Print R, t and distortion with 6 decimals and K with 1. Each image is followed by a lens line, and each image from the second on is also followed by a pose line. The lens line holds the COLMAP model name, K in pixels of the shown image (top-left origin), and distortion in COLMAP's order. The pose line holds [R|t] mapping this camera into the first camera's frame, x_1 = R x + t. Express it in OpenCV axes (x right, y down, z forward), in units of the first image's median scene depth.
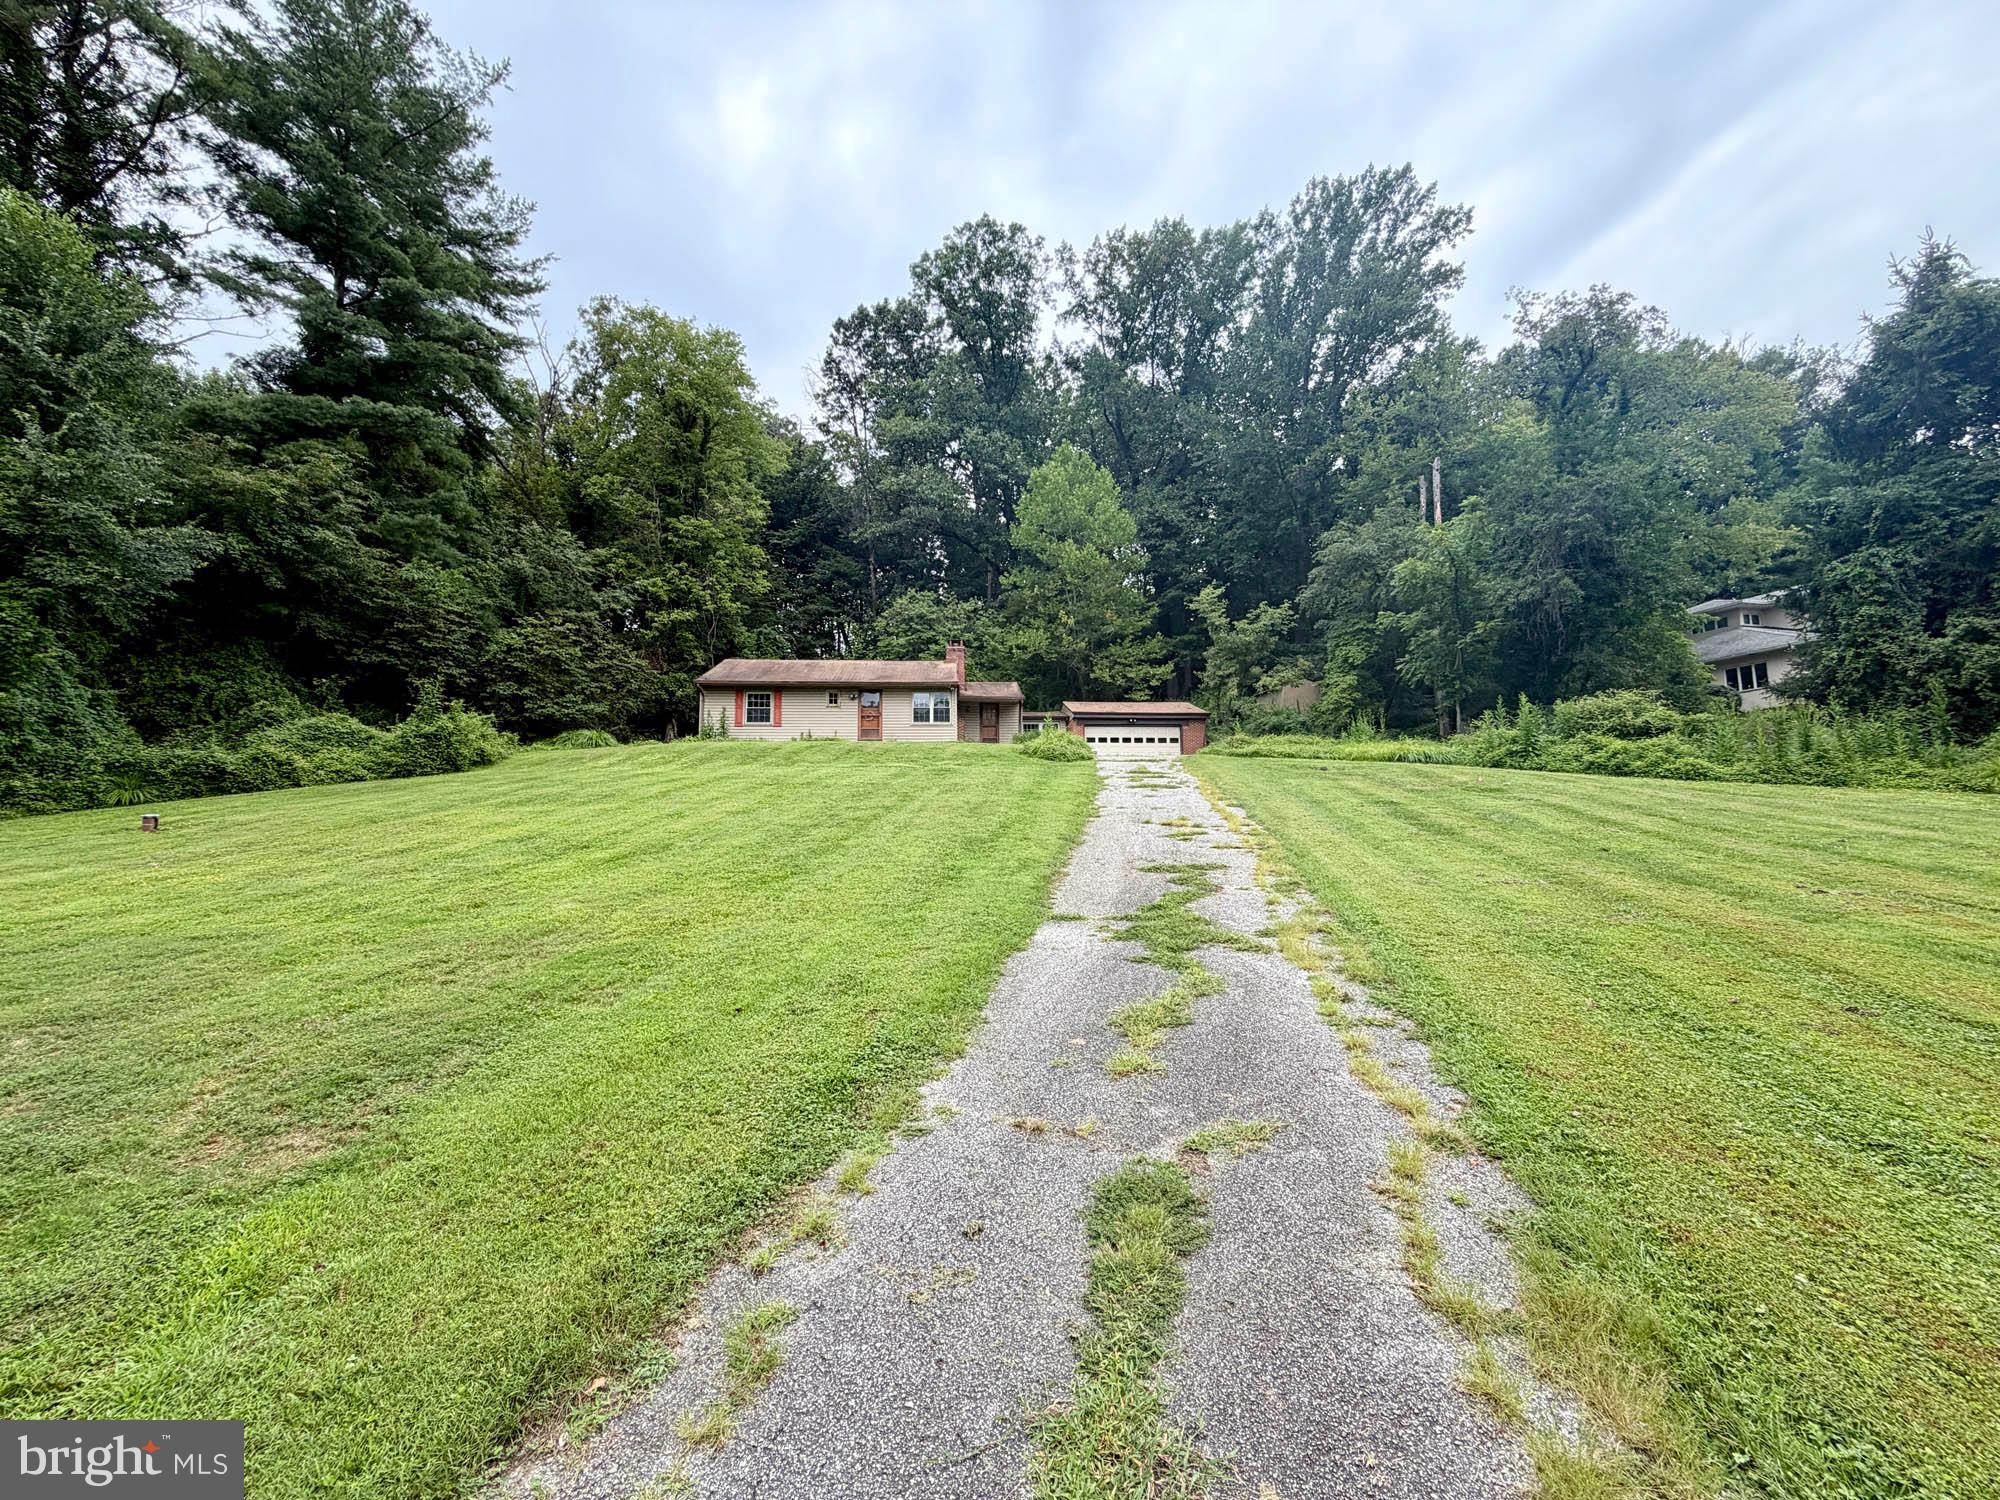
lens RADIAL K [[797.9, 0, 965.2], [0, 797.9, 760.1], [0, 0, 1]] dist [0.001751, -0.000692]
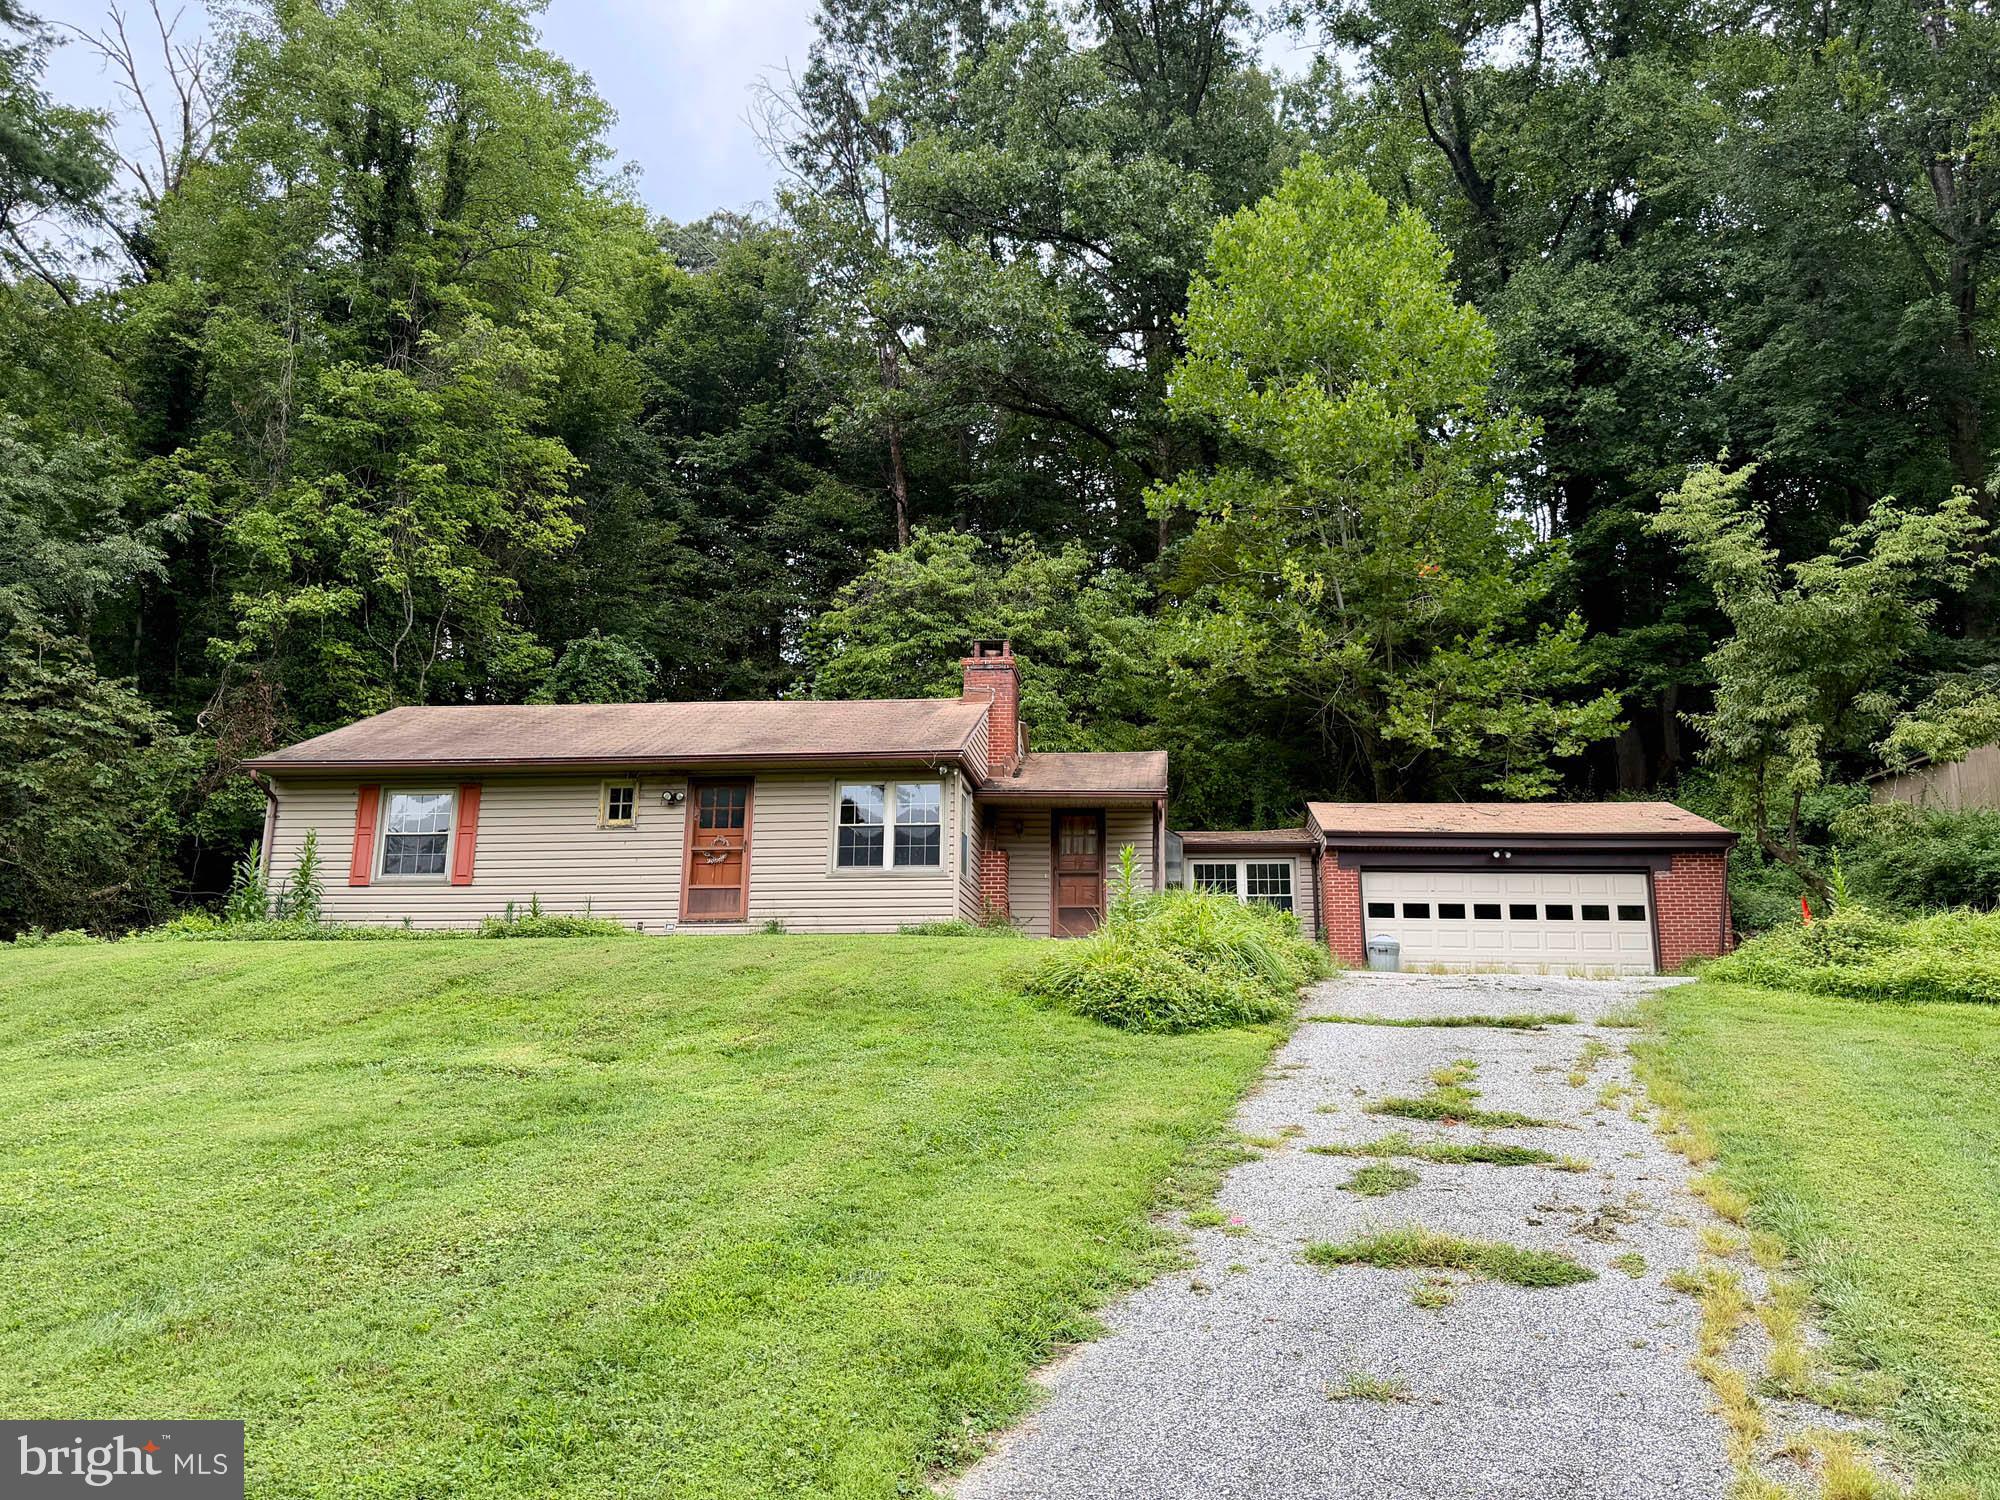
lens RADIAL K [[1563.5, 0, 990.8], [0, 1563.5, 707.6], [0, 0, 1]] dist [0.072938, -0.106947]
pose [[0.989840, -0.021338, -0.140579, 0.082028], [0.002125, 0.990785, -0.135425, -0.019486], [0.142173, 0.133750, 0.980764, 0.265178]]
